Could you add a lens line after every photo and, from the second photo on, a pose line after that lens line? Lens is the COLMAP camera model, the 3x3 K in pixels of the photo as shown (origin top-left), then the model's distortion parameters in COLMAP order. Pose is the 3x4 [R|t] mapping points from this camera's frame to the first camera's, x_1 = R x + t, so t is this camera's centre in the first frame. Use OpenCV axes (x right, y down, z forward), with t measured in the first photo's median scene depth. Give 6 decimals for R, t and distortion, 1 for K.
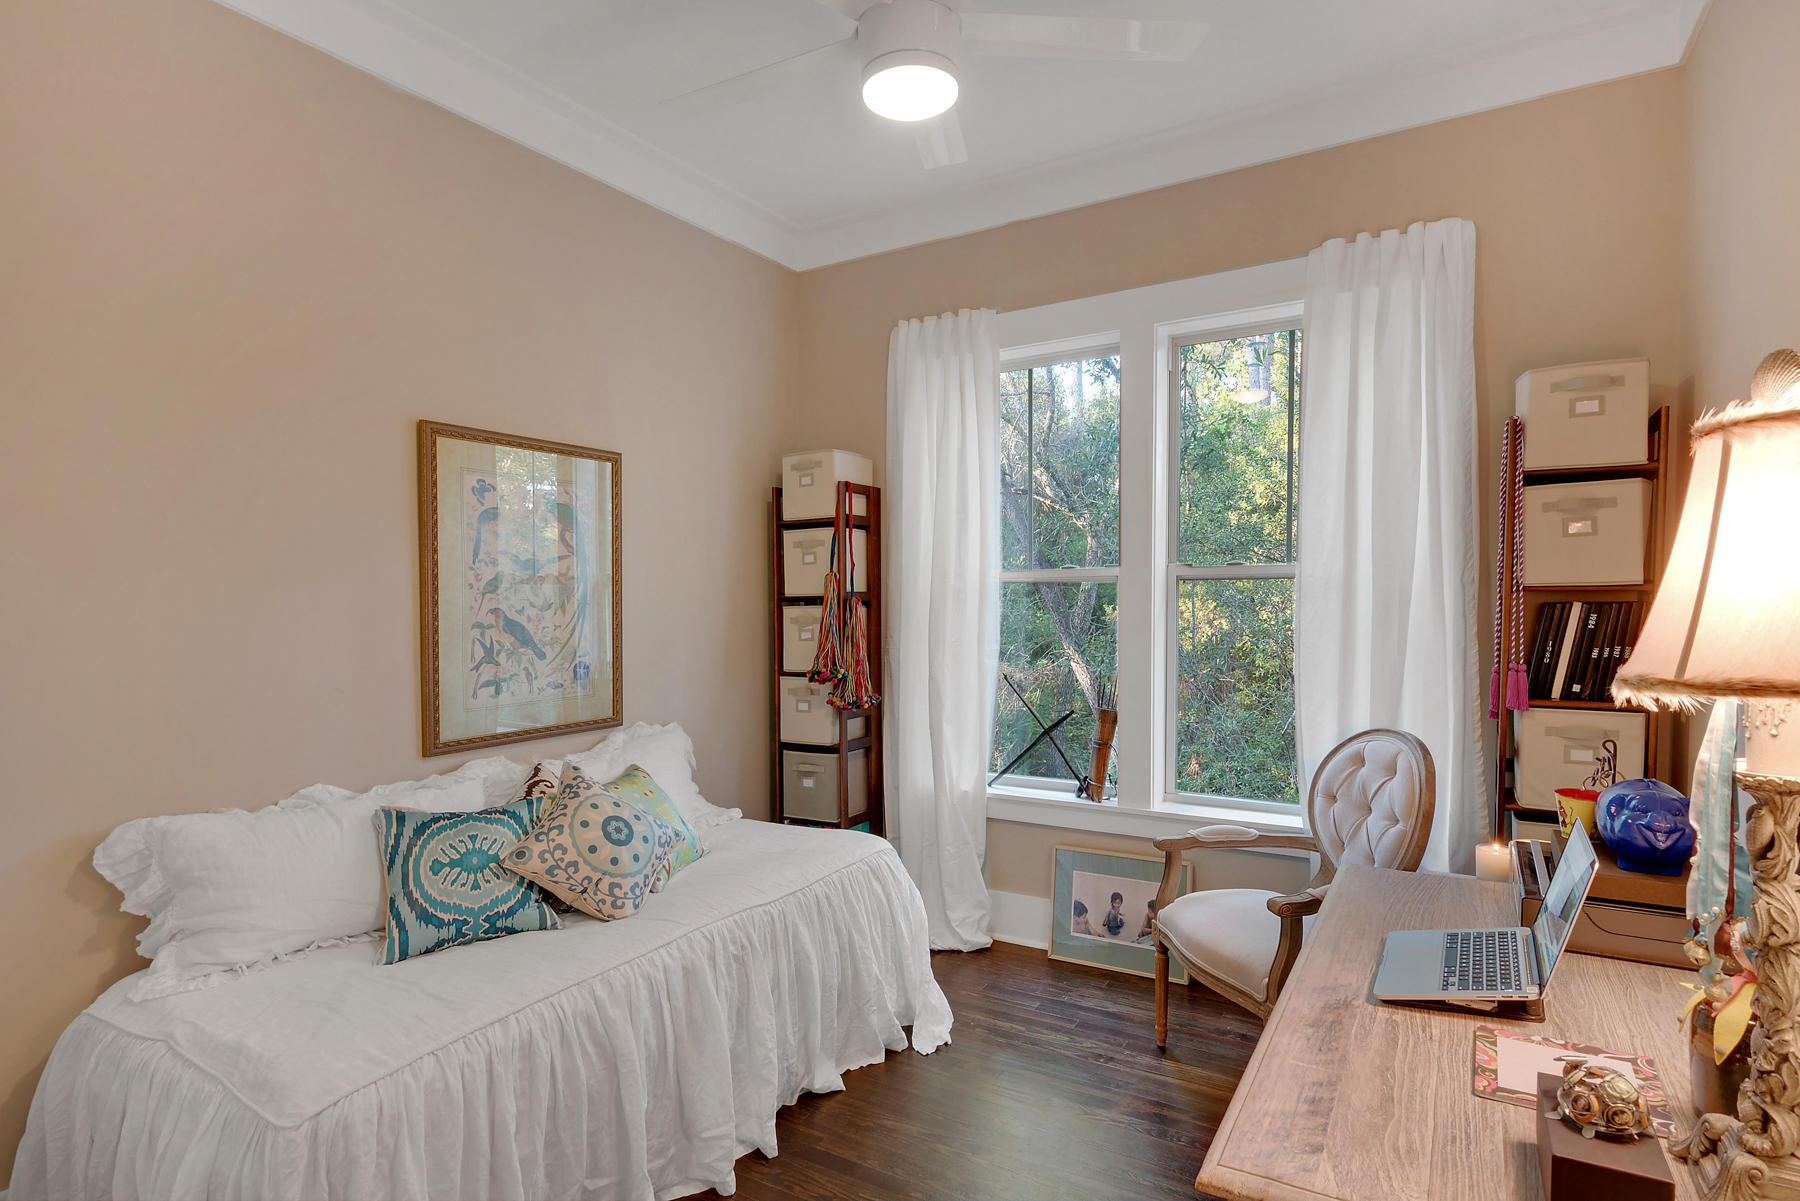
lens RADIAL K [[918.1, 0, 900.5], [0, 918.1, 604.6], [0, 0, 1]] dist [0.005210, 0.000237]
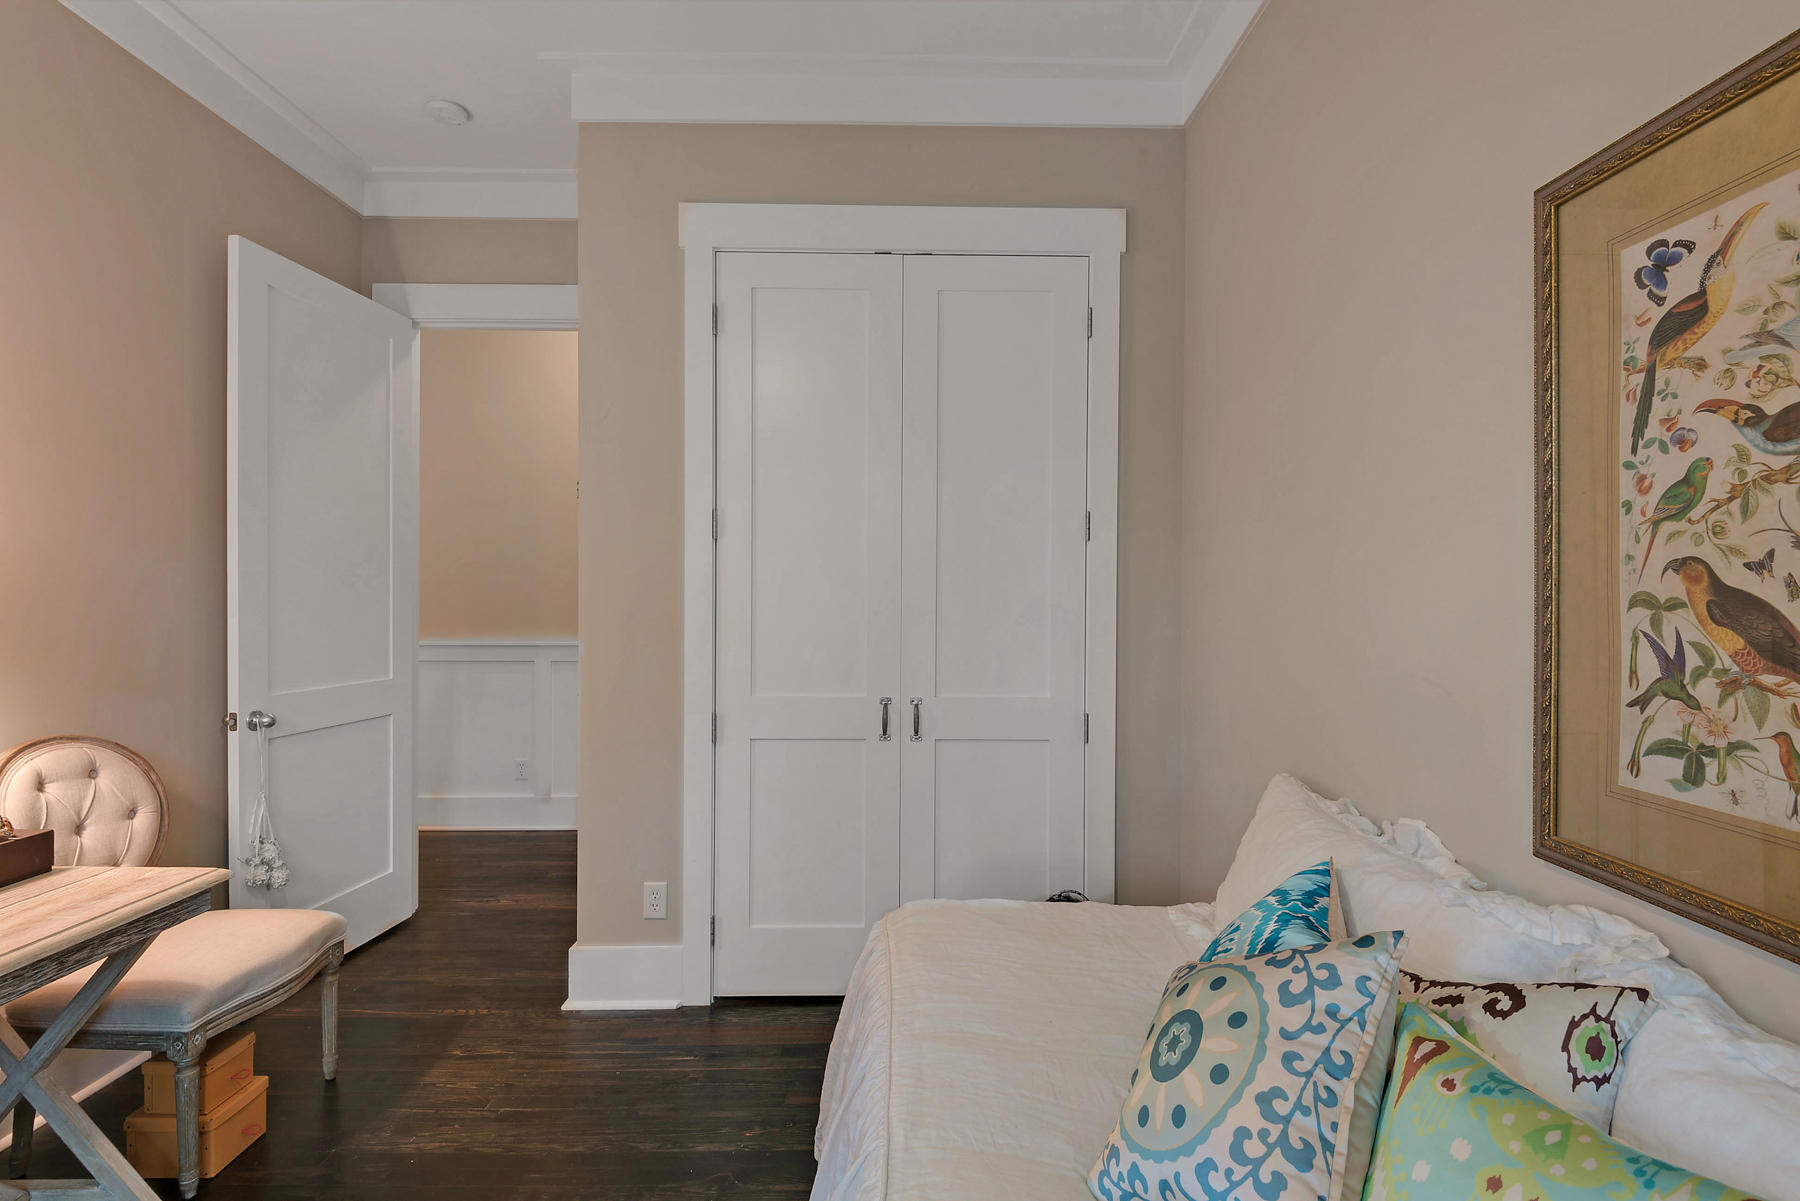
lens RADIAL K [[841.2, 0, 898.3], [0, 841.2, 593.3], [0, 0, 1]] dist [0.008060, -0.000655]
pose [[-0.854342, 0.006265, -0.519674, 0.025066], [-0.001096, 0.999903, 0.013857, 0.014385], [0.519711, 0.012408, -0.854252, 1.136782]]
